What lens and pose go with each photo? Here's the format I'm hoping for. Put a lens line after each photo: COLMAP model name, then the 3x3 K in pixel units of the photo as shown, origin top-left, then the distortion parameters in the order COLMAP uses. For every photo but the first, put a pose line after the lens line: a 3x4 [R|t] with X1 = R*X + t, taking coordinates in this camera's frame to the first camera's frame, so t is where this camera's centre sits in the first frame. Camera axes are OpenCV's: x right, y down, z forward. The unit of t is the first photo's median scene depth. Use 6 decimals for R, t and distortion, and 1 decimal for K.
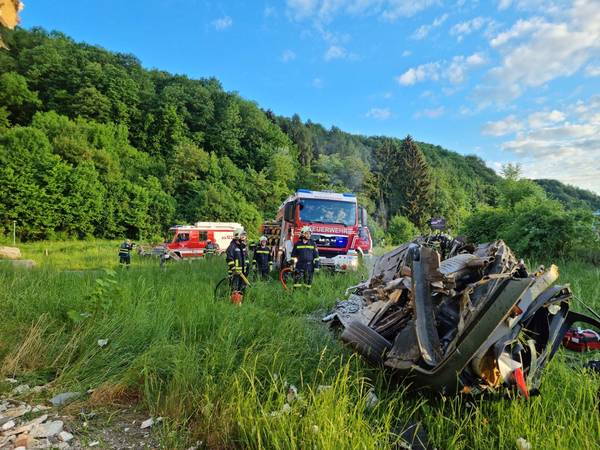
lens RADIAL K [[411.1, 0, 306.0], [0, 411.1, 224.5], [0, 0, 1]] dist [0.086968, -0.069300]
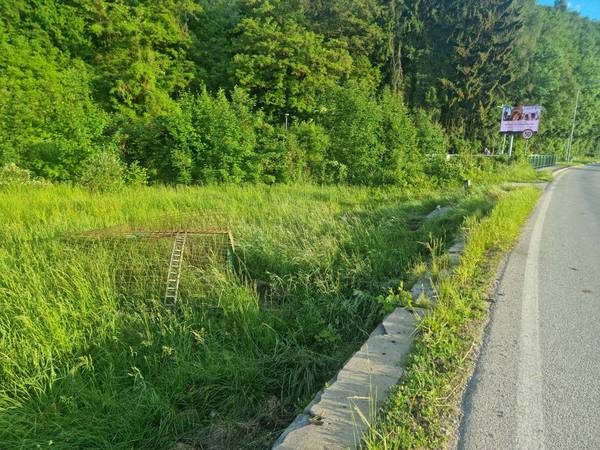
lens RADIAL K [[411.1, 0, 294.7], [0, 411.1, 230.5], [0, 0, 1]] dist [0.086968, -0.069300]
pose [[0.969110, 0.098289, -0.226199, 0.205504], [-0.040340, 0.967977, 0.247778, 0.009939], [0.243309, -0.230999, 0.942040, 0.511632]]
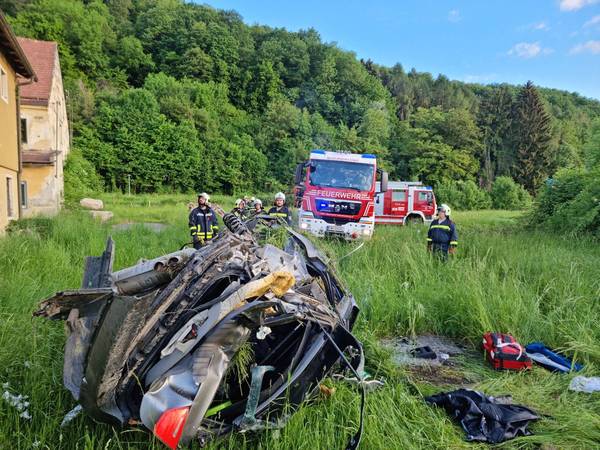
lens RADIAL K [[411.1, 0, 305.0], [0, 411.1, 231.1], [0, 0, 1]] dist [0.086968, -0.069300]
pose [[0.968807, 0.050417, -0.242634, 0.027773], [-0.021638, 0.992557, 0.119846, -0.001961], [0.246870, -0.110857, 0.962687, 0.011752]]
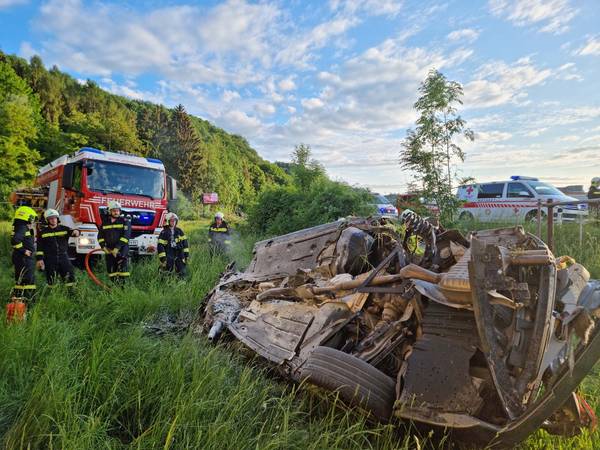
lens RADIAL K [[411.1, 0, 301.3], [0, 411.1, 230.2], [0, 0, 1]] dist [0.086968, -0.069300]
pose [[0.857479, -0.007718, 0.514461, -0.009903], [-0.030854, 0.997317, 0.066388, 0.000319], [-0.513593, -0.072799, 0.854940, 0.019462]]
